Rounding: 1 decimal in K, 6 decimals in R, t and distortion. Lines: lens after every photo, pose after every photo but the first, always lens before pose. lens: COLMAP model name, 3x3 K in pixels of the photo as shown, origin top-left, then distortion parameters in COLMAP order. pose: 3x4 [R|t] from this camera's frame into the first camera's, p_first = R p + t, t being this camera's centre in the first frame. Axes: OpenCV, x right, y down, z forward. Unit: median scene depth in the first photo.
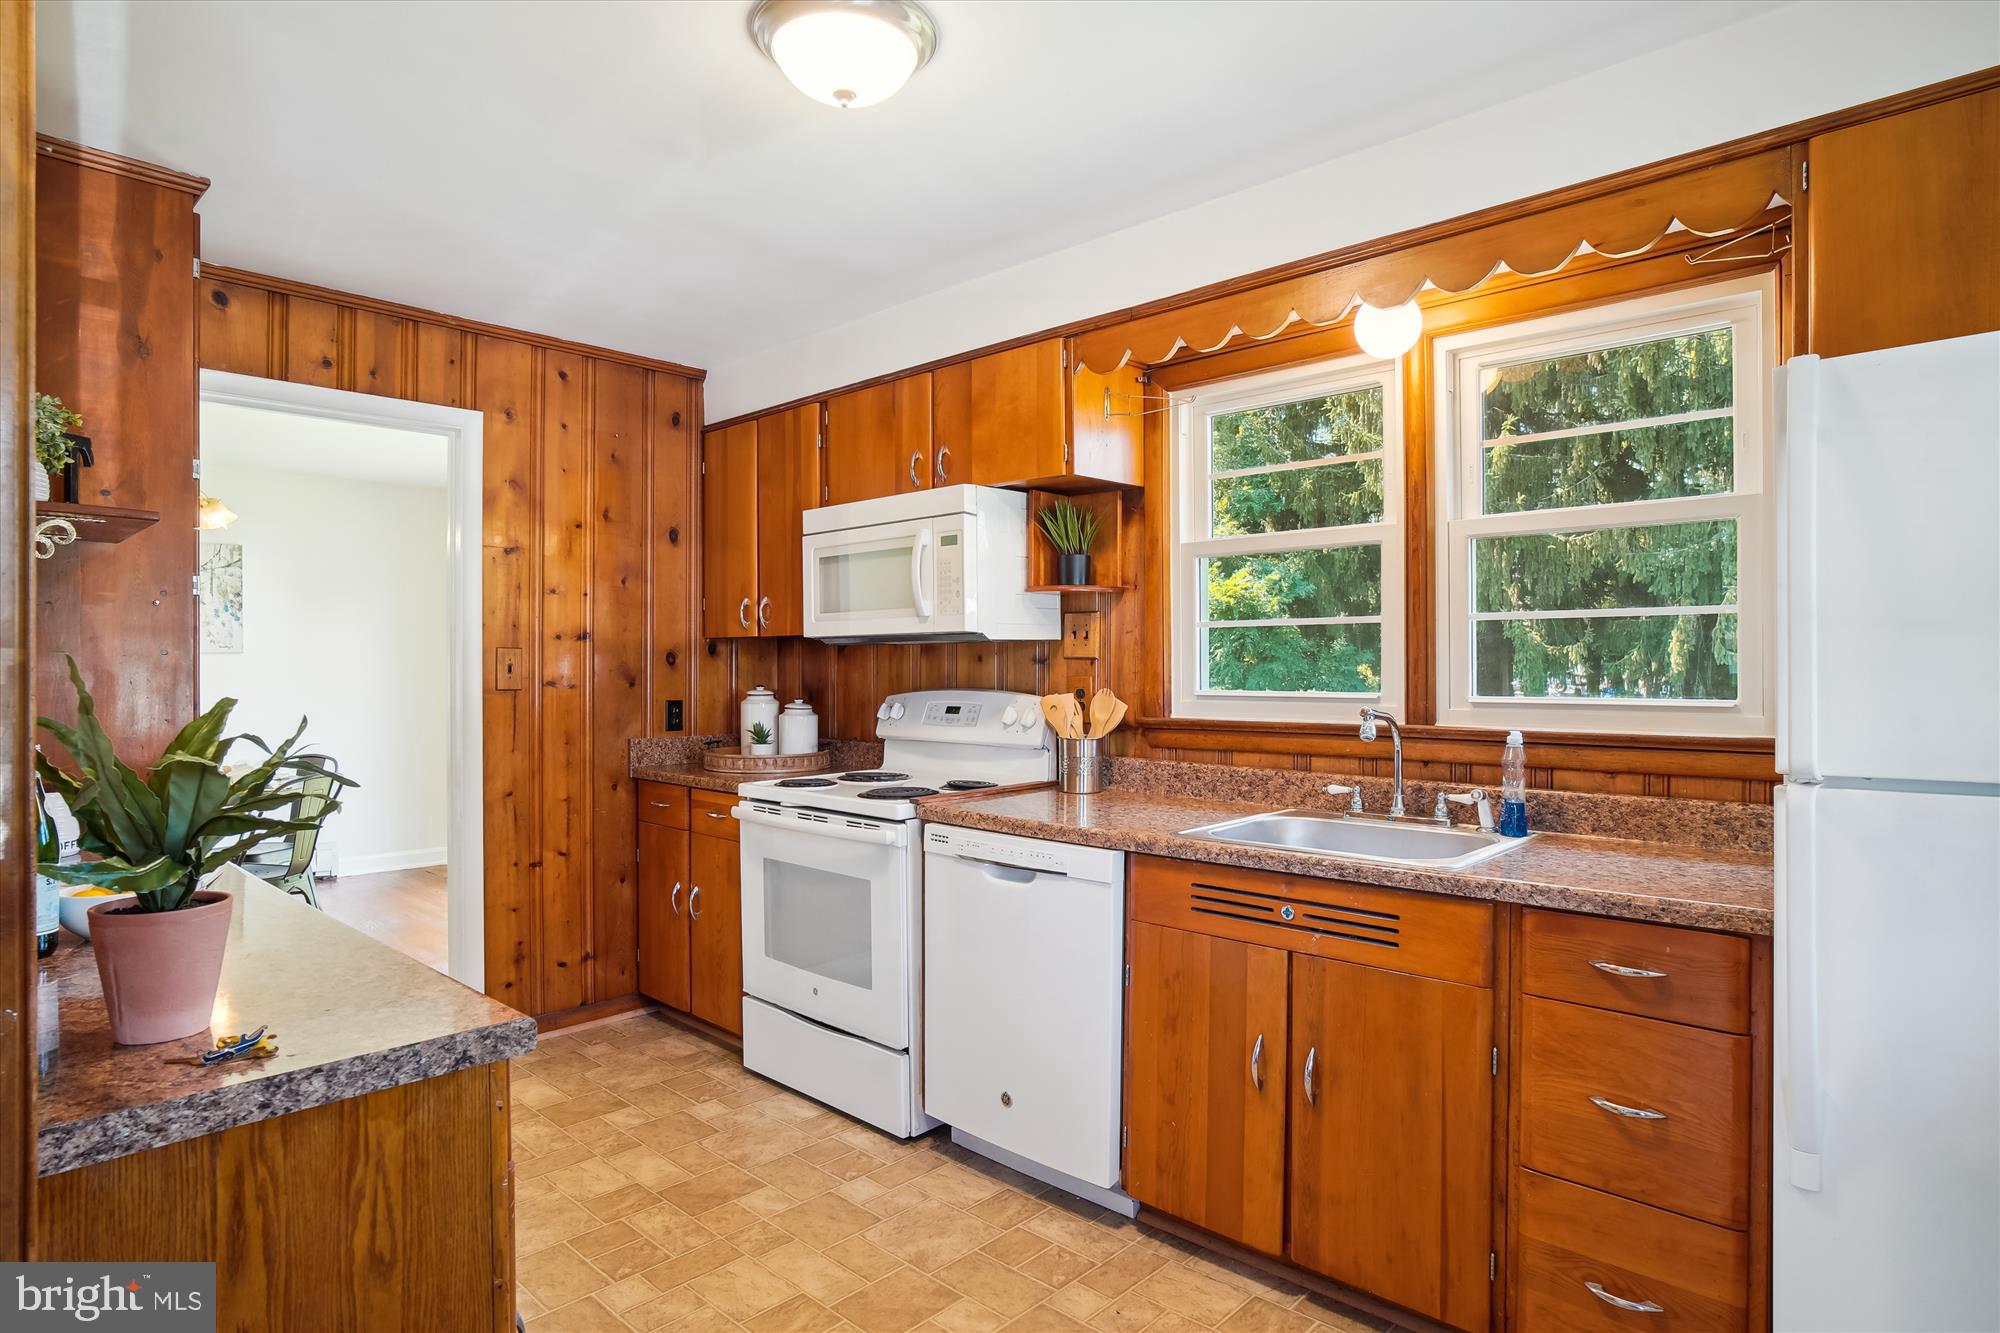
lens RADIAL K [[1086.9, 0, 1000.0], [0, 1086.9, 666.5], [0, 0, 1]] dist [-0.032262, 0.028125]
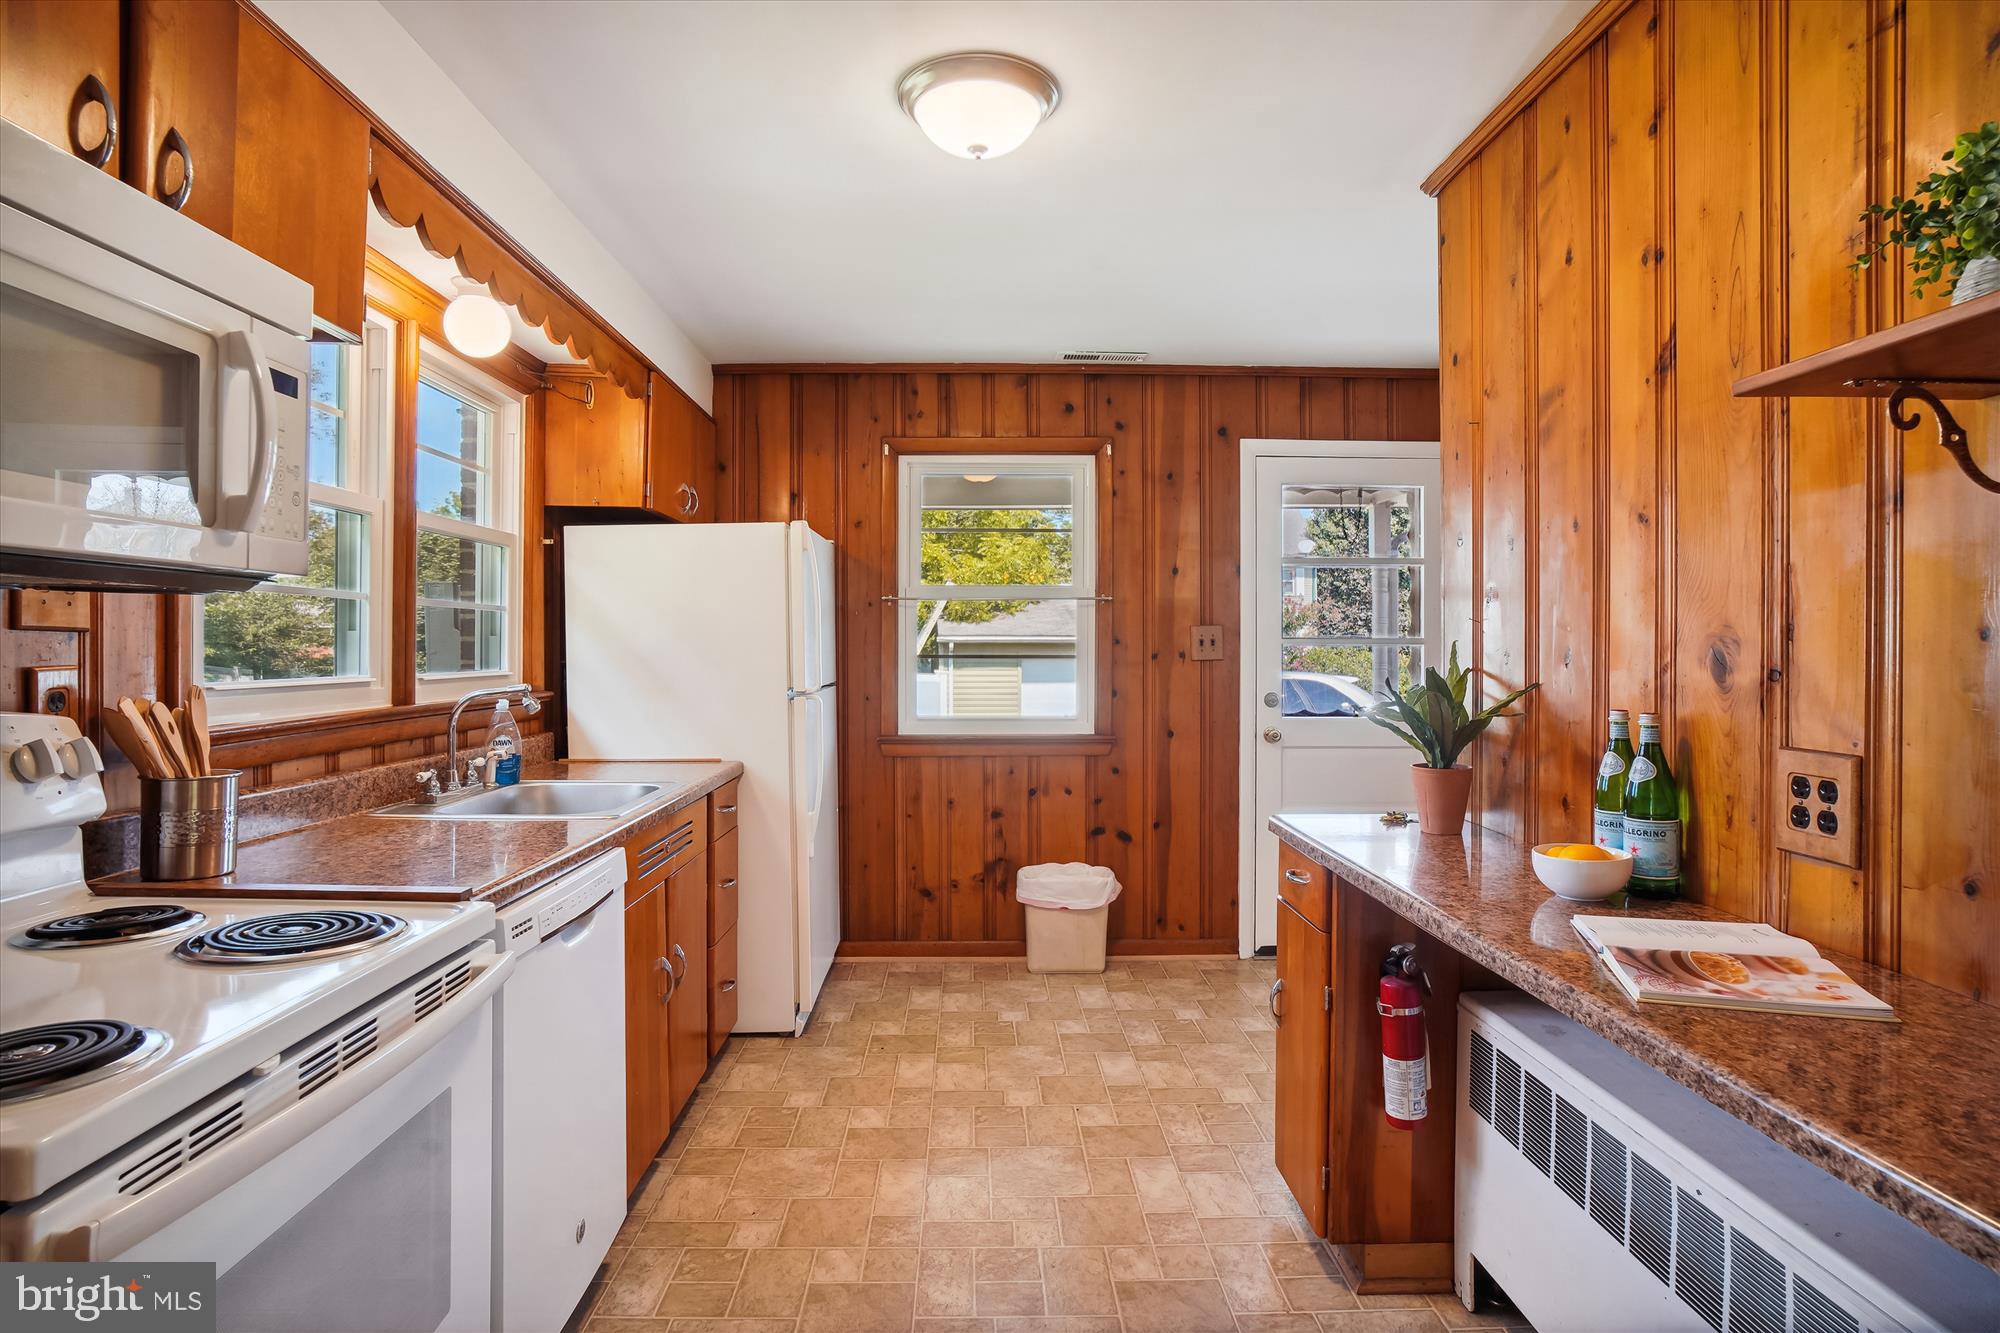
lens RADIAL K [[1086.9, 0, 1000.0], [0, 1086.9, 666.5], [0, 0, 1]] dist [-0.032262, 0.028125]
pose [[-0.708057, -0.010849, 0.706072, -0.677817], [0.000655, 0.999871, 0.016021, 0.002486], [-0.706155, 0.011806, -0.707959, 1.248049]]
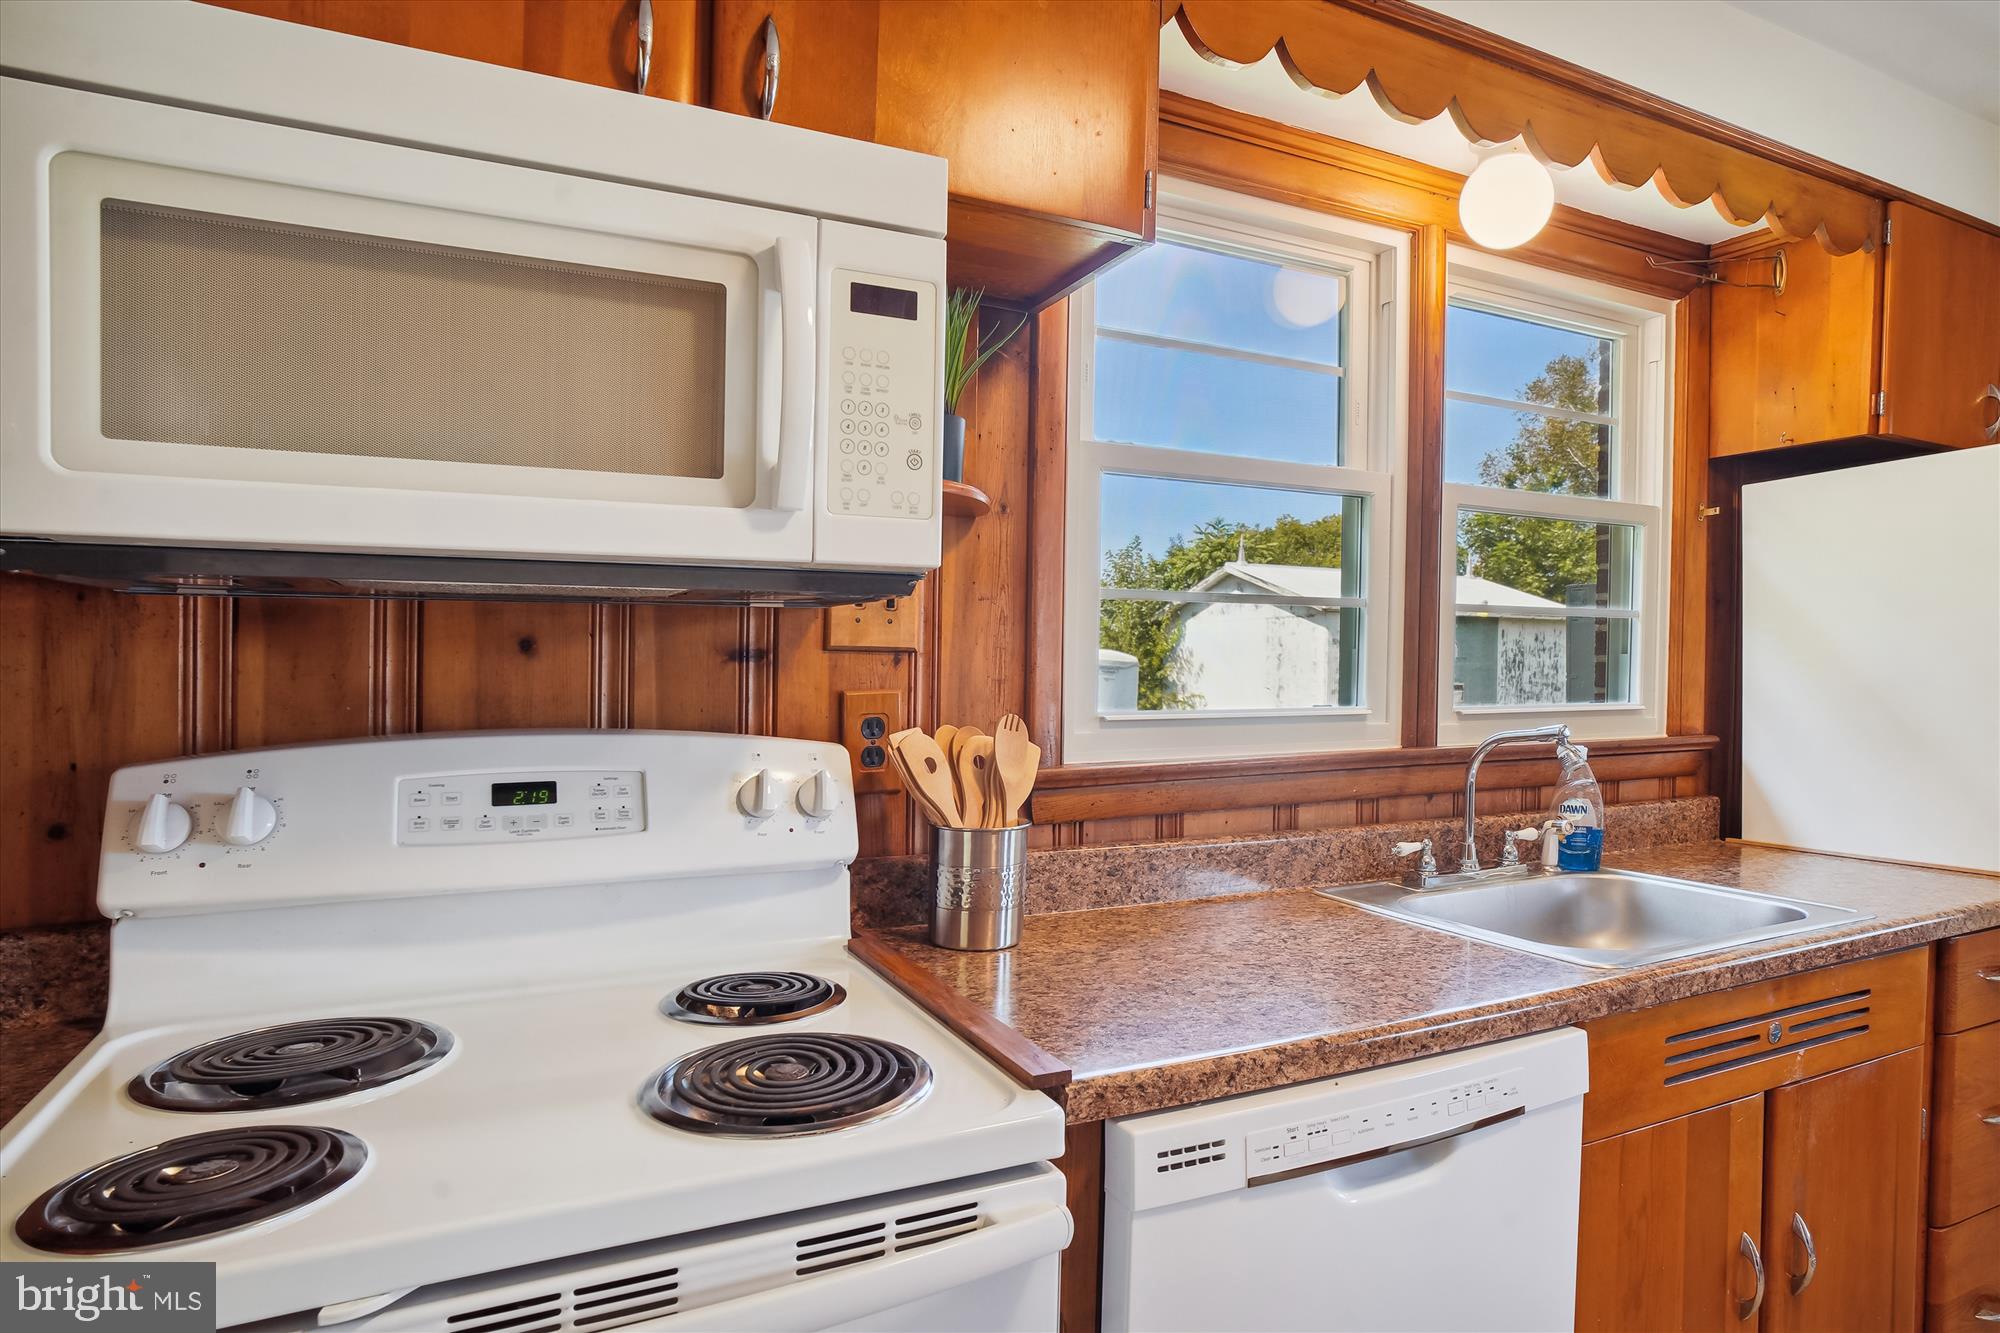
lens RADIAL K [[1137.4, 0, 1057.5], [0, 1137.4, 694.9], [0, 0, 1]] dist [-0.062265, 0.035816]
pose [[0.330830, -0.015427, 0.943564, -0.409037], [0.002056, 0.999876, 0.015627, 0.005129], [-0.943688, -0.003230, 0.330821, 0.925210]]
